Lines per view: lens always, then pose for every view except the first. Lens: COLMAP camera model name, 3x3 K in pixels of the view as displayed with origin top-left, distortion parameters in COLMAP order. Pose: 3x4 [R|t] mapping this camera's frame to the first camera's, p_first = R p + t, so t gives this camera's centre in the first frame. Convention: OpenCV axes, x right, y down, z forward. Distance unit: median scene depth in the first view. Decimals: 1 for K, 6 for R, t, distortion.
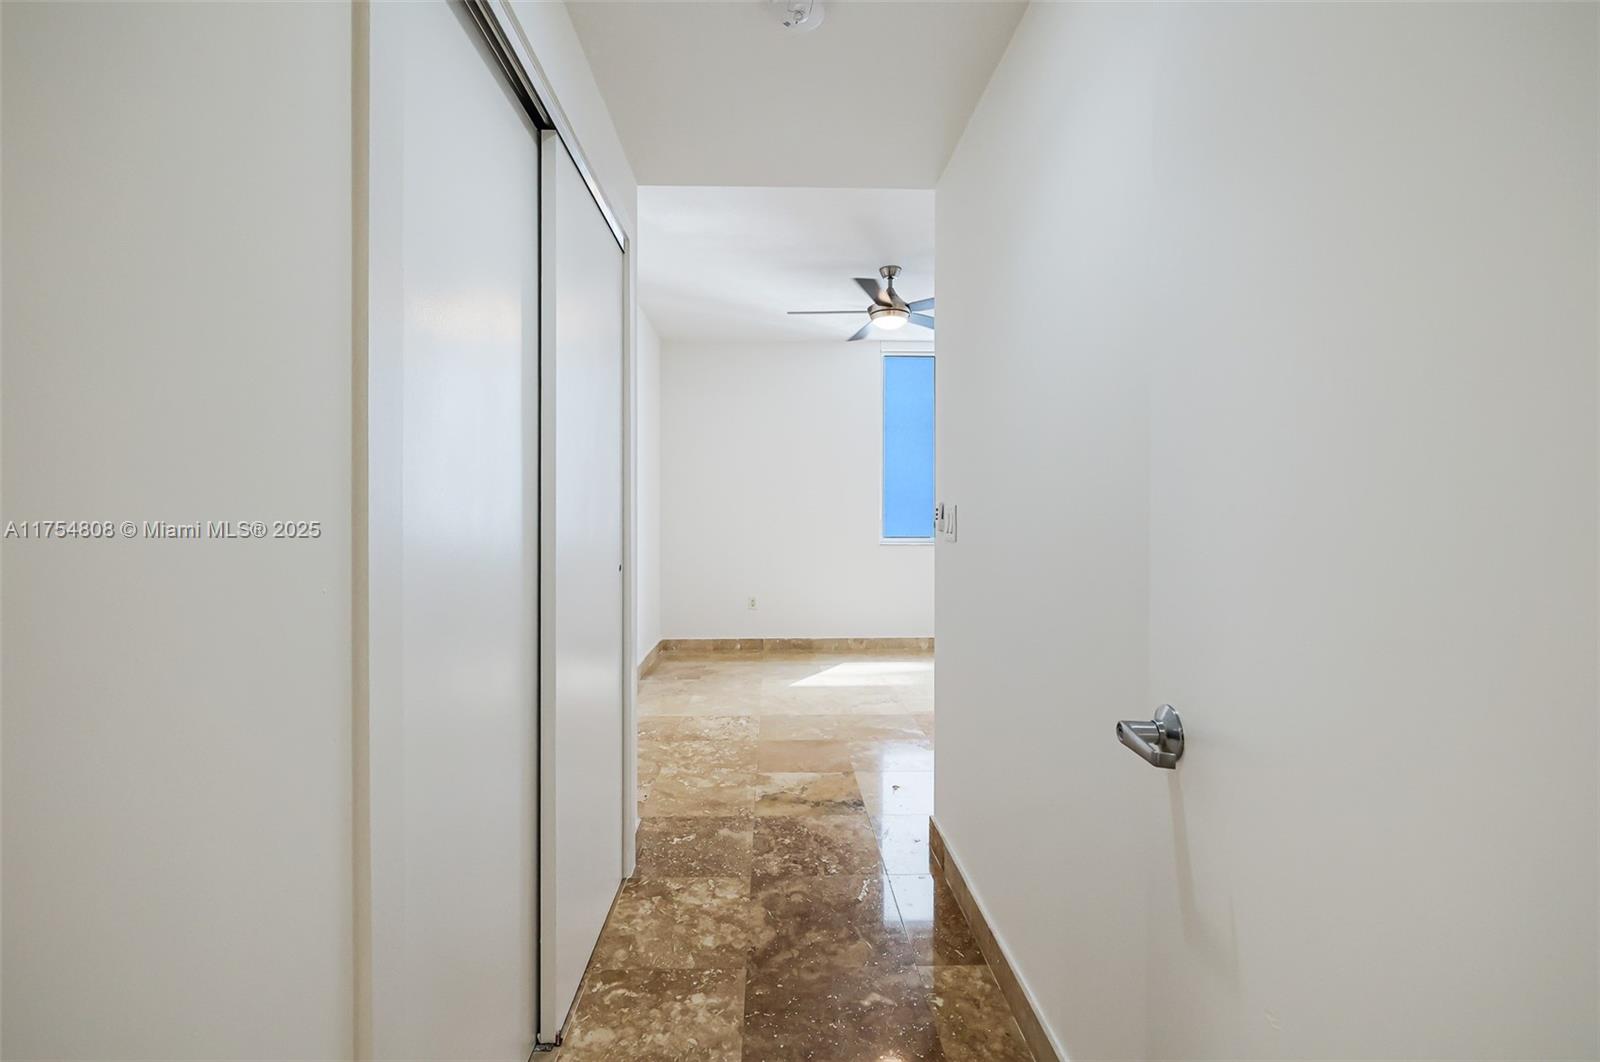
lens RADIAL K [[679.2, 0, 789.0], [0, 679.2, 520.1], [0, 0, 1]] dist [-0.001477, -0.000259]
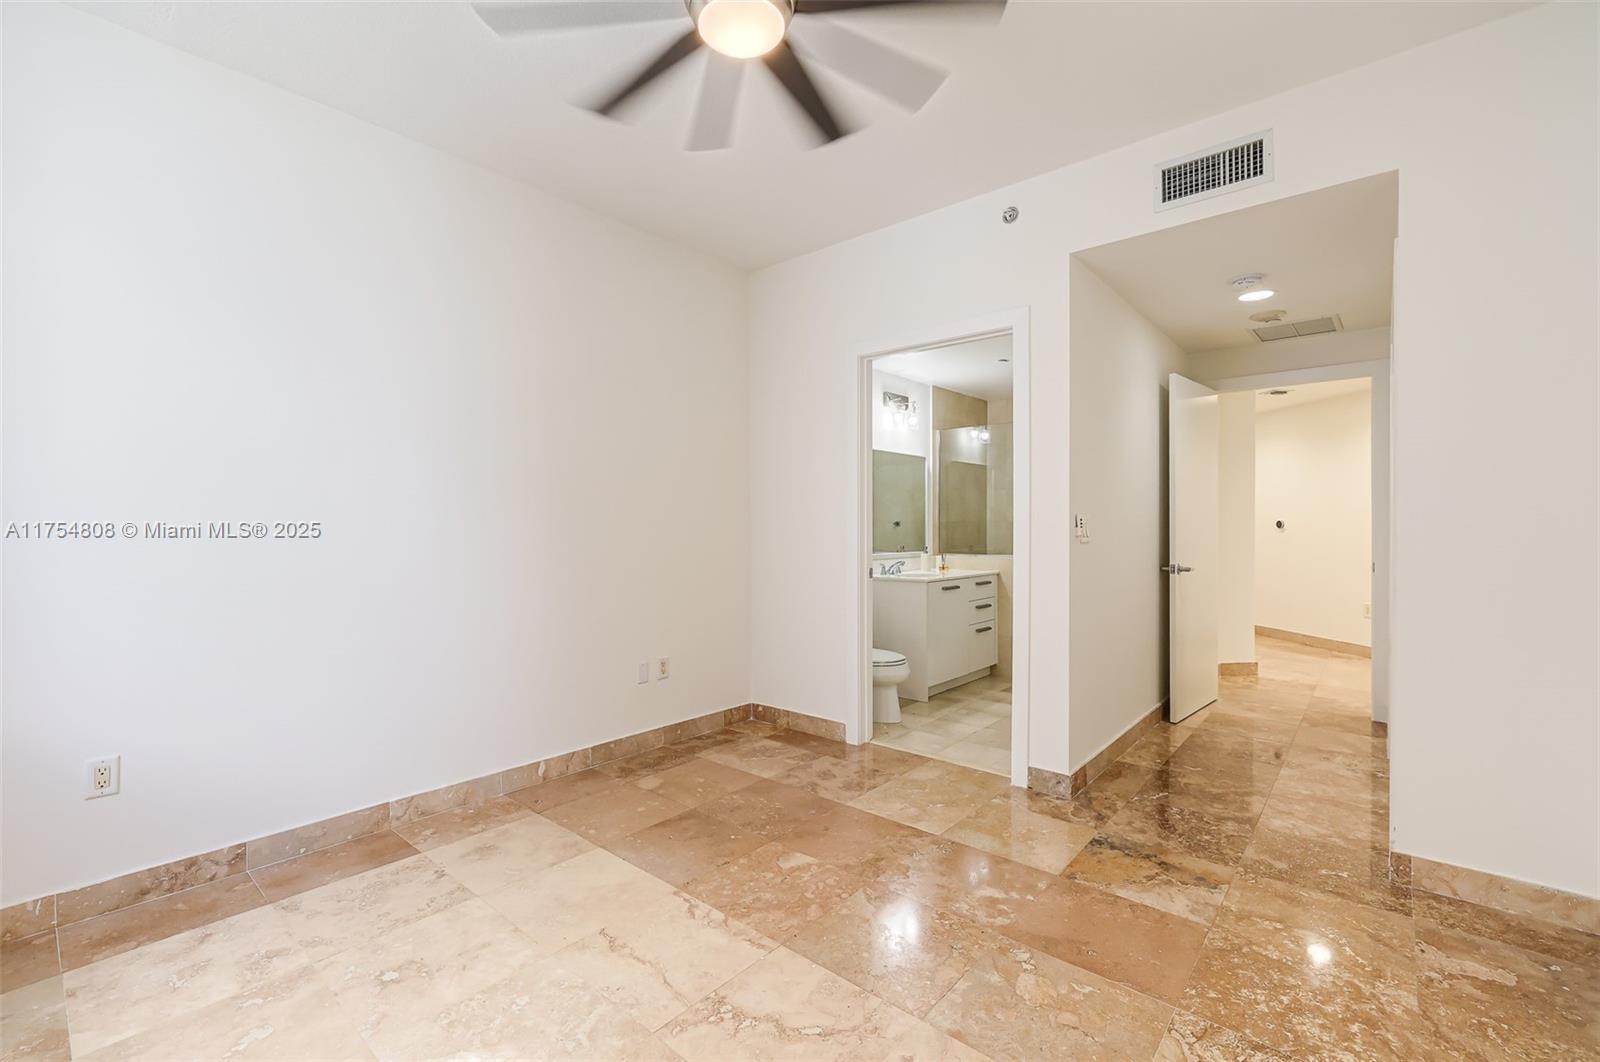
lens RADIAL K [[679.2, 0, 789.0], [0, 679.2, 520.1], [0, 0, 1]] dist [-0.001477, -0.000259]
pose [[-0.732608, 0.004134, 0.680638, -0.166634], [0.004449, 0.999989, -0.001286, -0.010591], [-0.680636, 0.002086, -0.732619, 1.504685]]
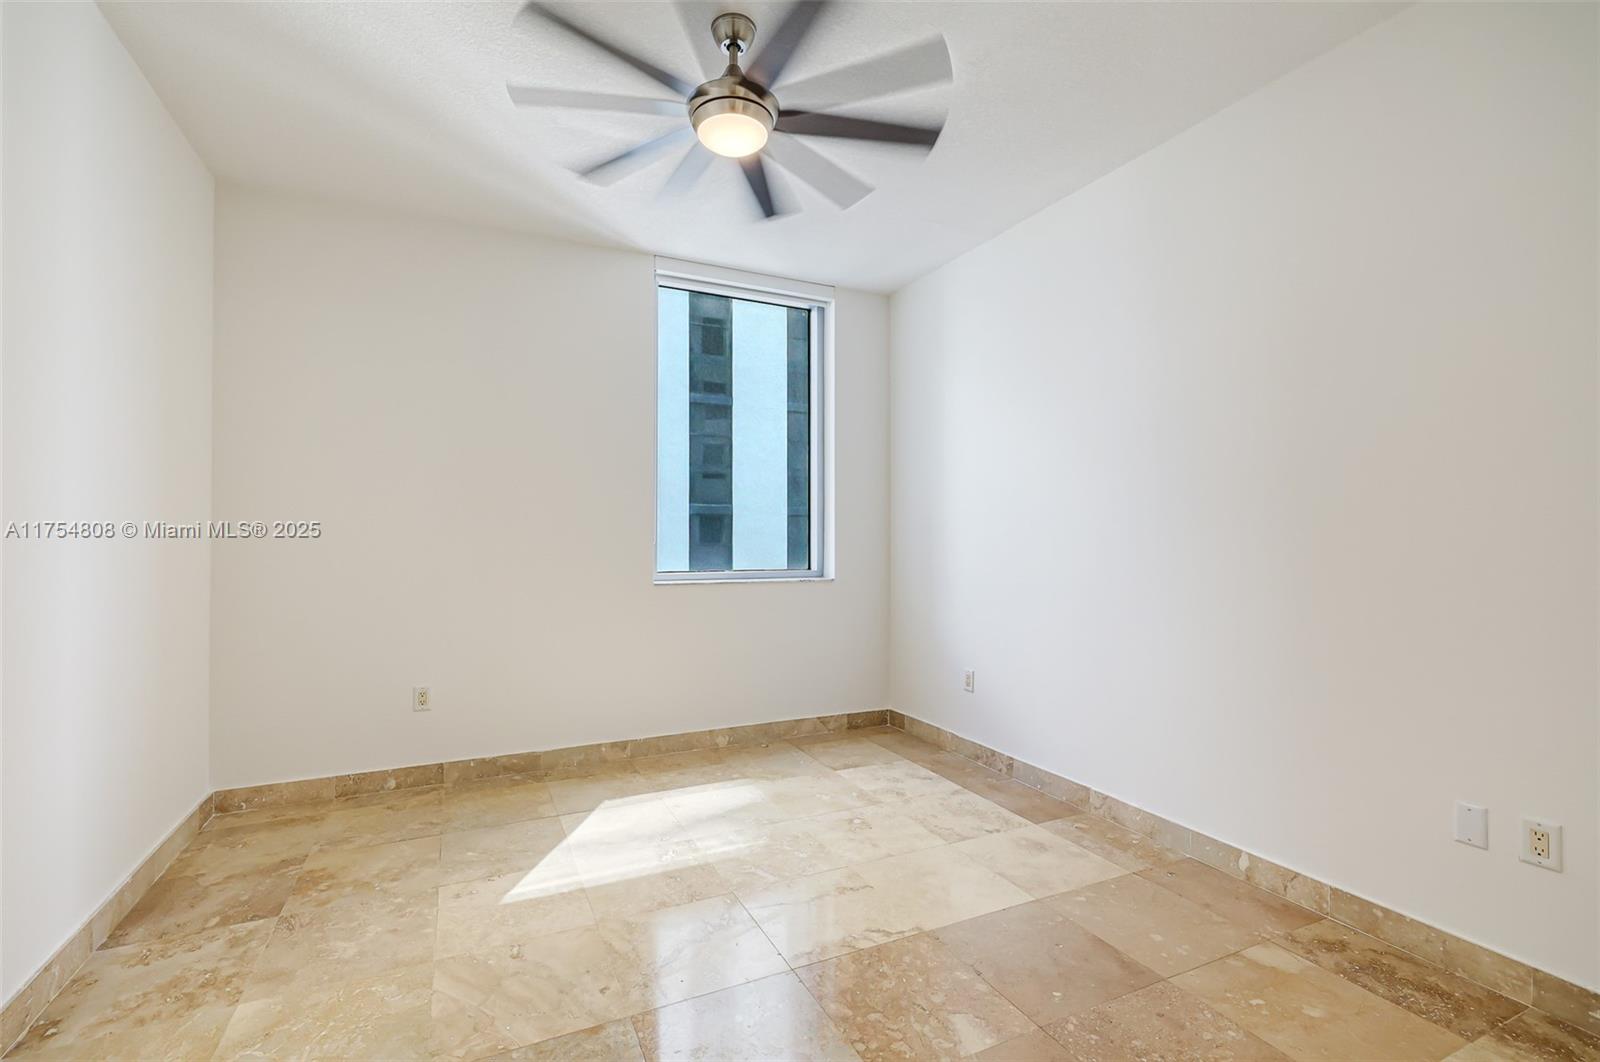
lens RADIAL K [[692.9, 0, 773.3], [0, 692.9, 531.8], [0, 0, 1]] dist [0.001514, 0.000153]
pose [[0.920609, 0.000850, 0.390485, -0.019173], [0.003855, 0.999929, -0.011264, -0.006751], [-0.390467, 0.011875, 0.920540, 0.635852]]
